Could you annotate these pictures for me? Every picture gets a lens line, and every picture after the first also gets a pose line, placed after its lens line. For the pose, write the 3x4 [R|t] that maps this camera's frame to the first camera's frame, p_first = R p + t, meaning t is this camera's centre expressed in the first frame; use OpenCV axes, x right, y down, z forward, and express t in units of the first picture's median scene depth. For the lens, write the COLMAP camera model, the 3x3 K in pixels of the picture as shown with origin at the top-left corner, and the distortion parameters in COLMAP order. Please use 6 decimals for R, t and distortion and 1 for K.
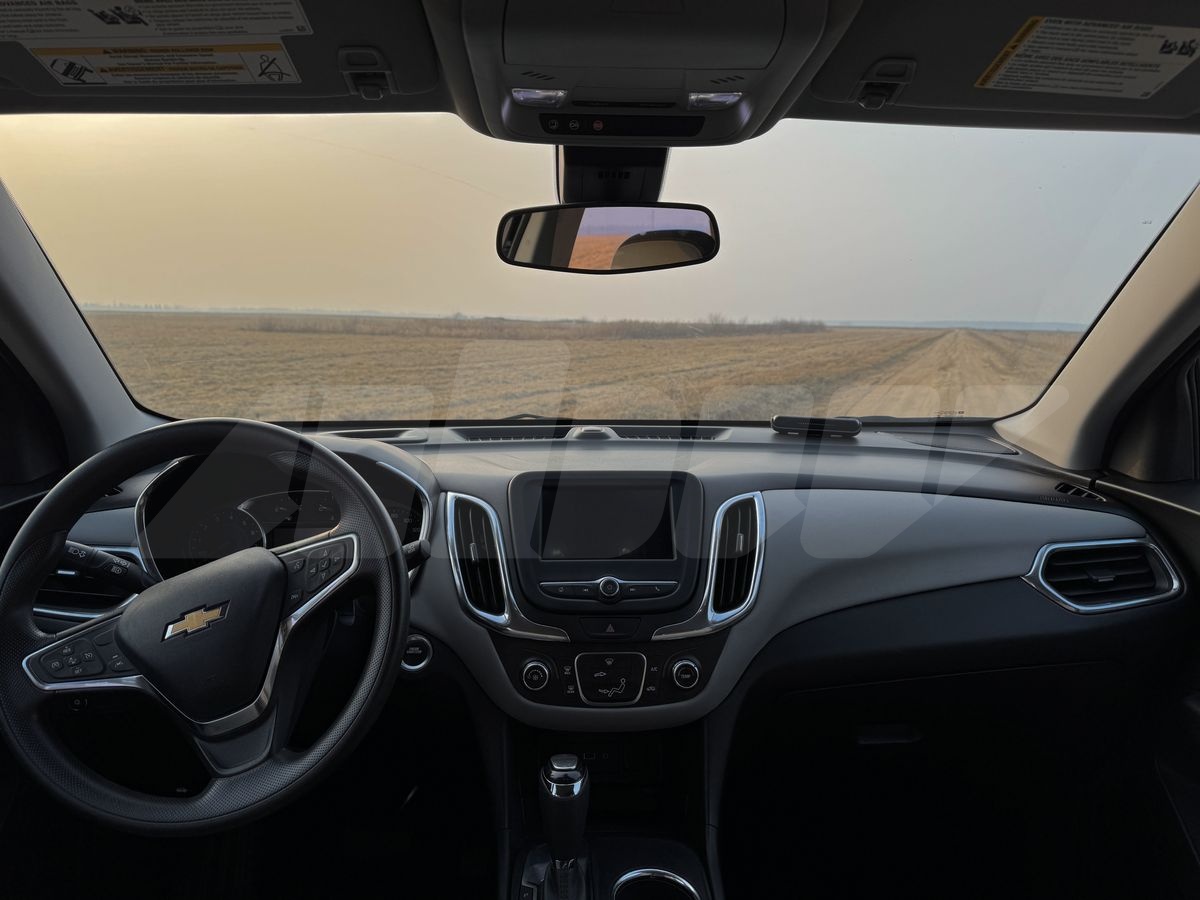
lens RADIAL K [[847.8, 0, 601.5], [0, 847.8, 449.2], [0, 0, 1]] dist [0.061047, -0.072485]
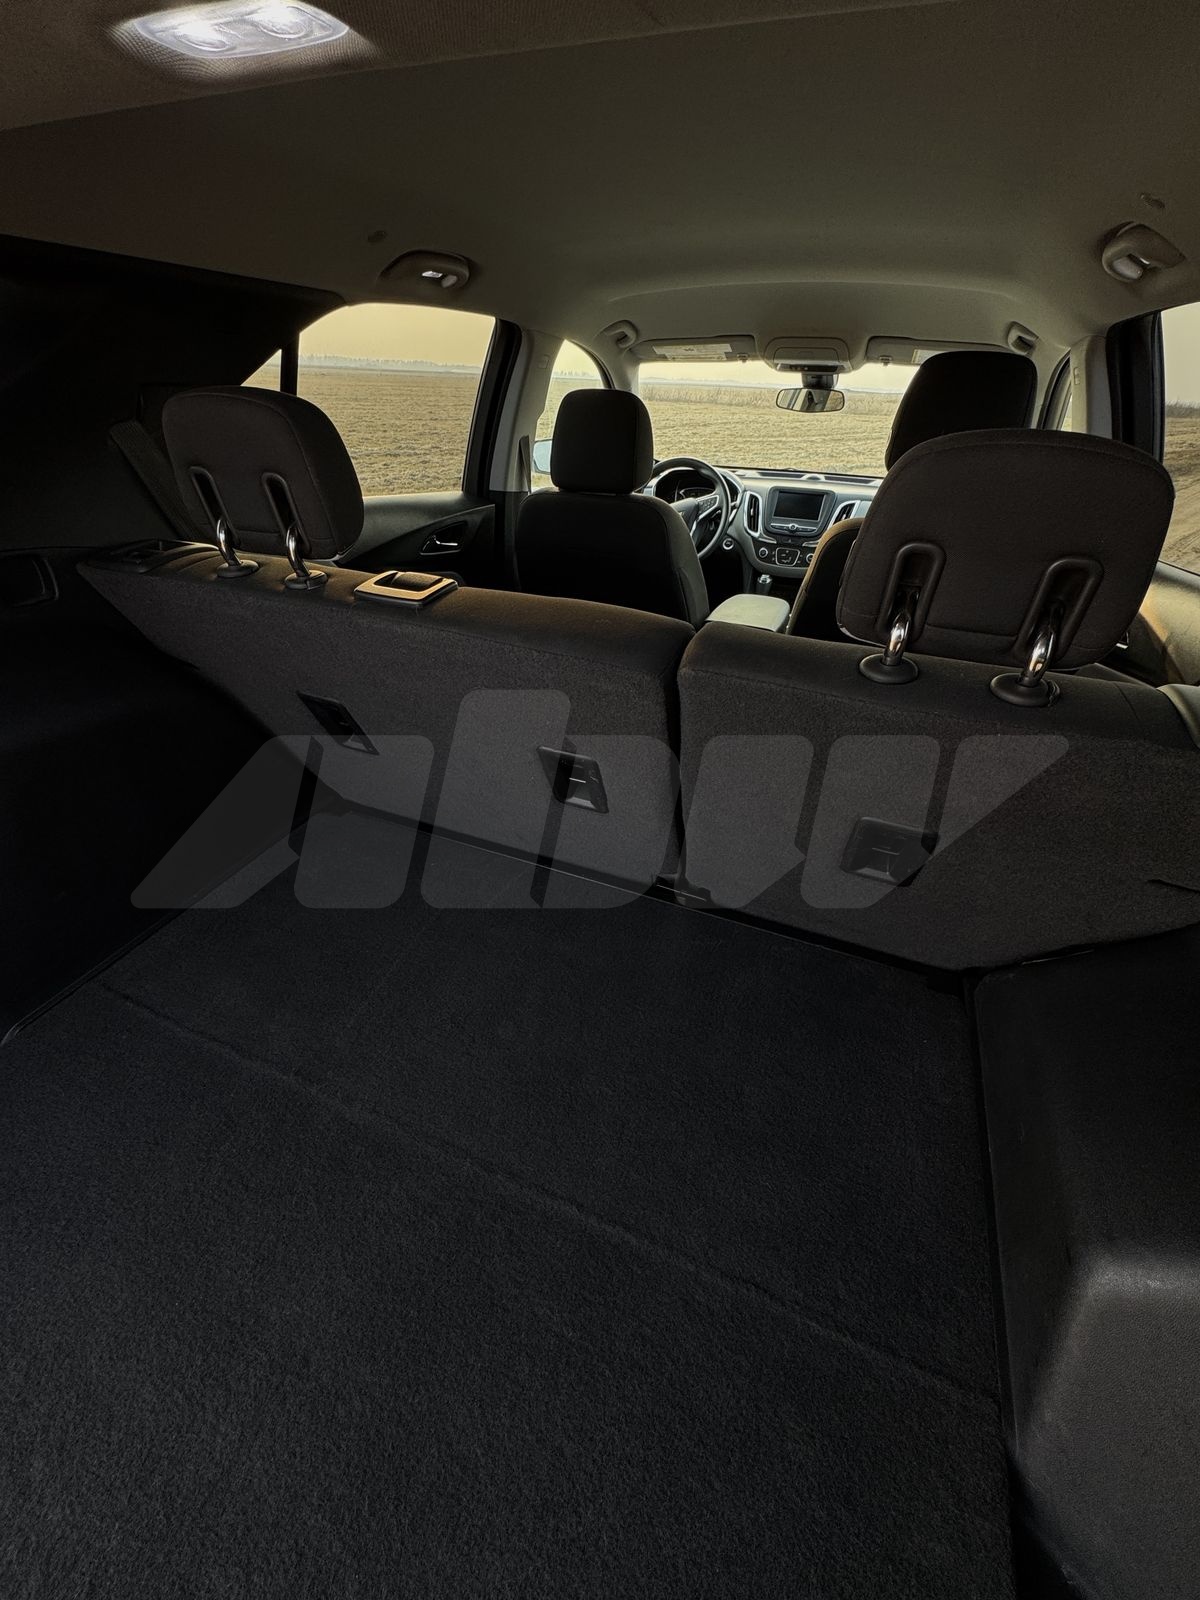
lens RADIAL K [[636.0, 0, 602.1], [0, 636.0, 796.7], [0, 0, 1]] dist [0.004589, 0.000251]
pose [[0.908639, 0.242819, -0.339726, 0.398807], [-0.084453, 0.903601, 0.419968, 0.130852], [0.408953, -0.352909, 0.841554, -1.570068]]
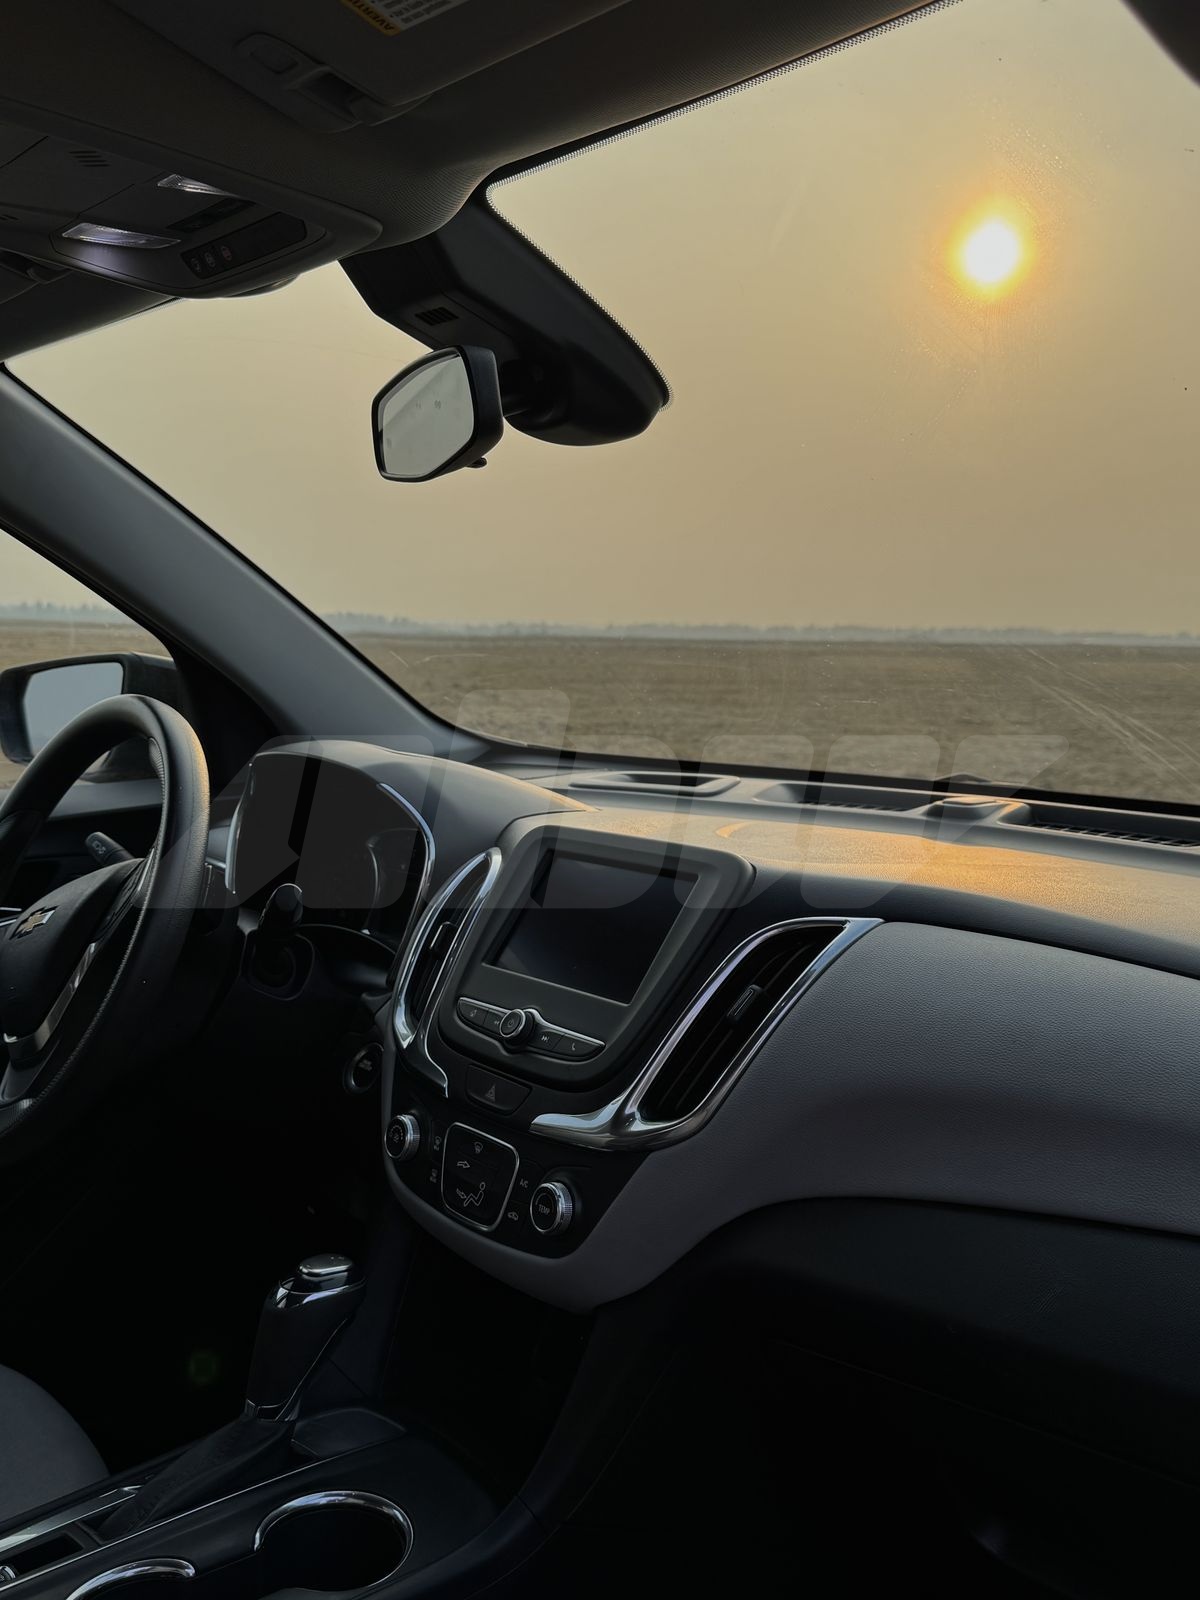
lens RADIAL K [[1551.6, 0, 591.7], [0, 1551.6, 804.2], [0, 0, 1]] dist [0.045763, 0.000000]
pose [[0.594353, 0.078564, -0.800358, 0.848949], [-0.127576, 0.991825, 0.002620, 0.005513], [0.794021, 0.100549, 0.599517, 0.388490]]
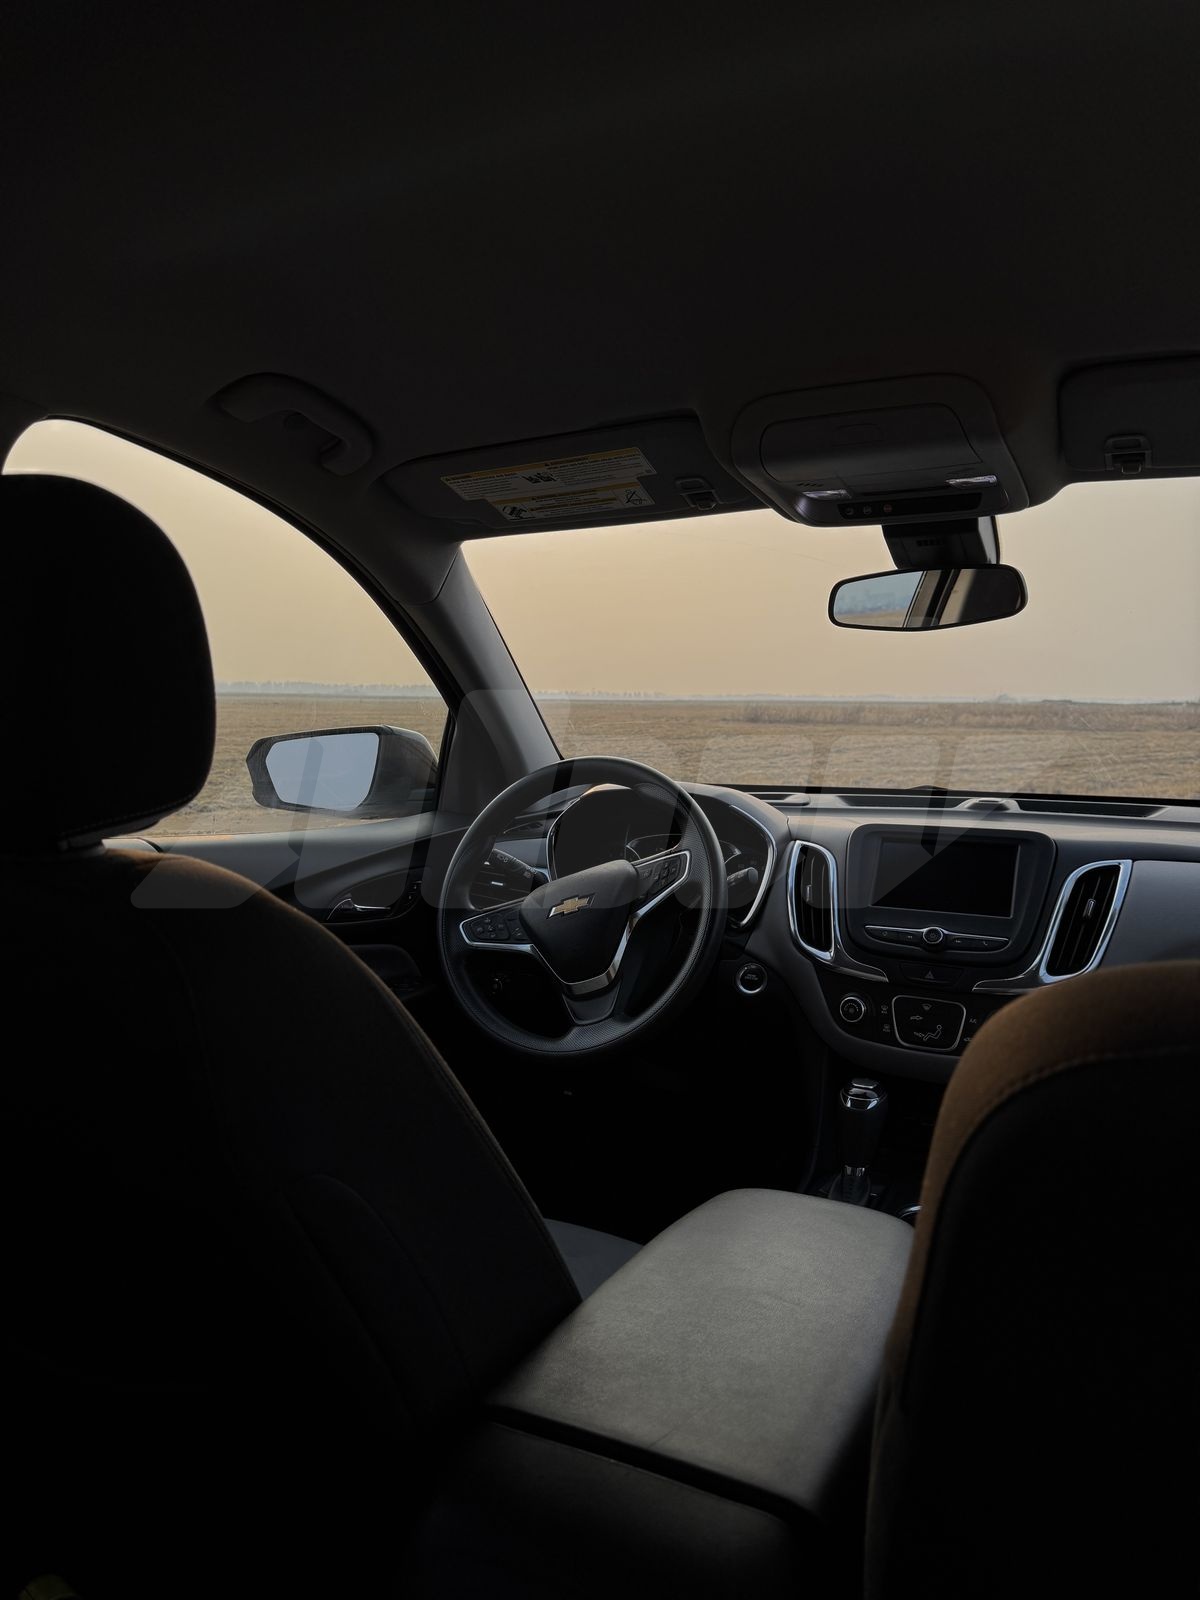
lens RADIAL K [[1130.4, 0, 586.7], [0, 1130.4, 798.9], [0, 0, 1]] dist [0.061047, -0.072485]
pose [[0.870267, 0.034656, -0.491360, 0.304507], [-0.068356, 0.996367, -0.050792, 0.094494], [0.487815, 0.077790, 0.869474, -0.391895]]
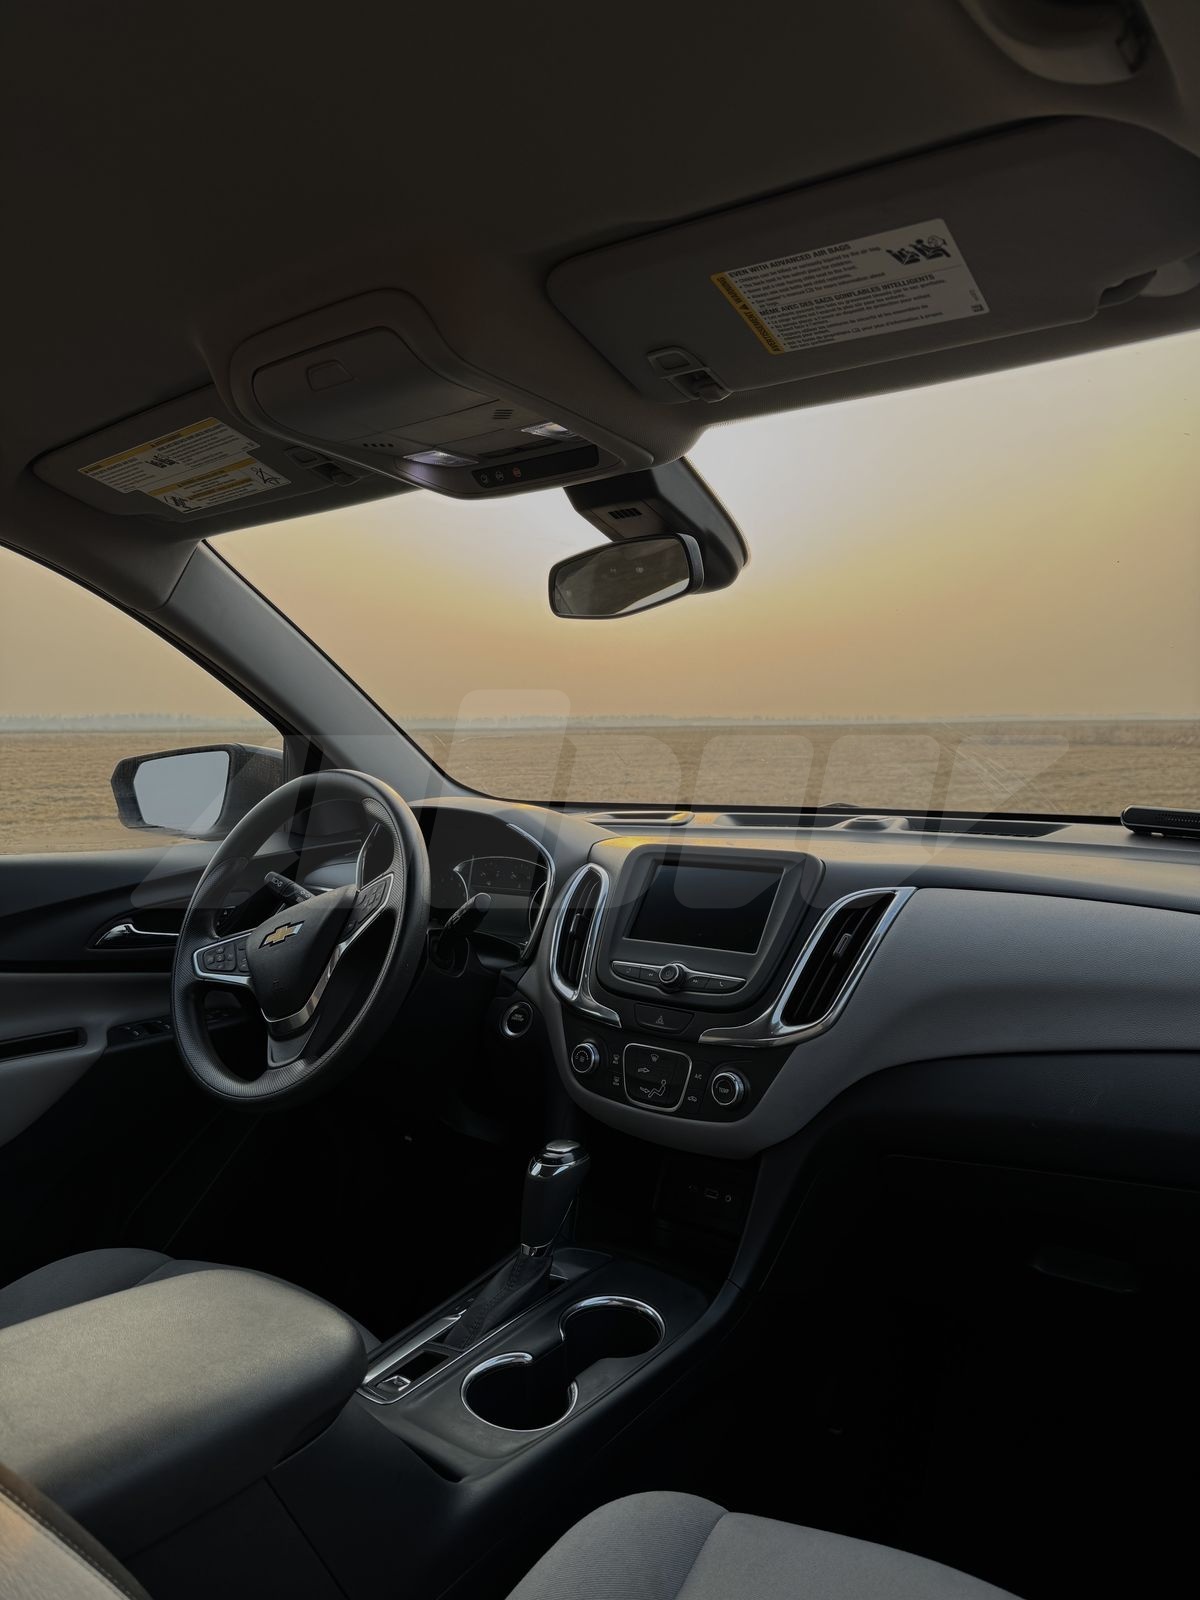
lens RADIAL K [[1130.4, 0, 607.0], [0, 1130.4, 804.8], [0, 0, 1]] dist [0.061047, -0.072485]
pose [[0.762875, 0.018989, -0.646267, 0.689562], [-0.073051, 0.995699, -0.056975, 0.059348], [0.642406, 0.090675, 0.760981, 0.059549]]
